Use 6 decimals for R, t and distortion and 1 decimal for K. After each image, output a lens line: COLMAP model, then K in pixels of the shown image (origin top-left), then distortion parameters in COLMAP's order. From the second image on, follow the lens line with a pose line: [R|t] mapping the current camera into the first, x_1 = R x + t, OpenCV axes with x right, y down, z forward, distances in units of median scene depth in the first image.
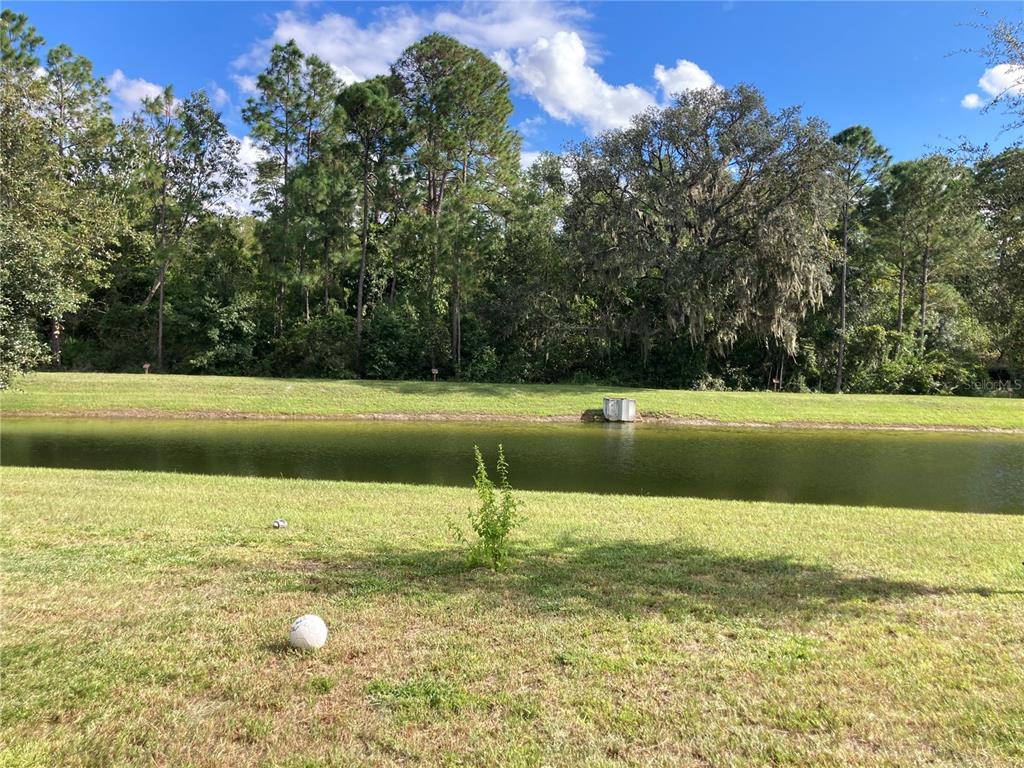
lens RADIAL K [[830.8, 0, 510.0], [0, 830.8, 377.6], [0, 0, 1]] dist [0.027152, -0.026962]
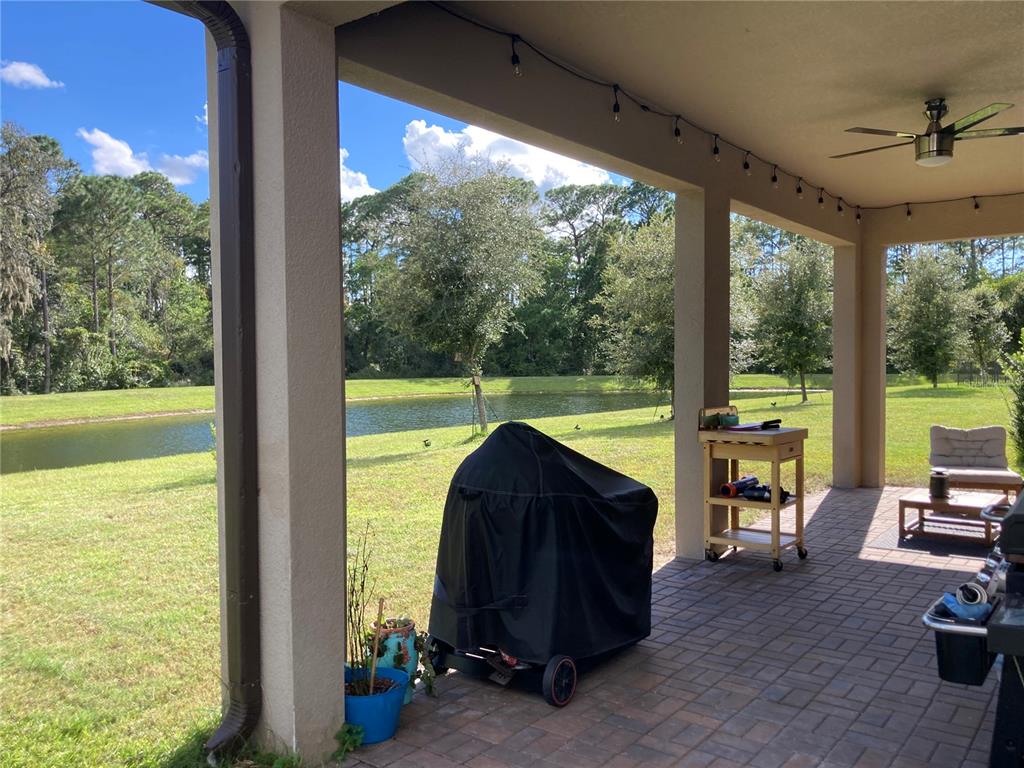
lens RADIAL K [[830.8, 0, 510.0], [0, 830.8, 377.6], [0, 0, 1]] dist [0.027152, -0.026962]
pose [[0.542918, -0.061497, 0.837531, -0.180920], [0.063961, 0.997446, 0.031777, 0.002926], [-0.837346, 0.036316, 0.545465, -0.046261]]
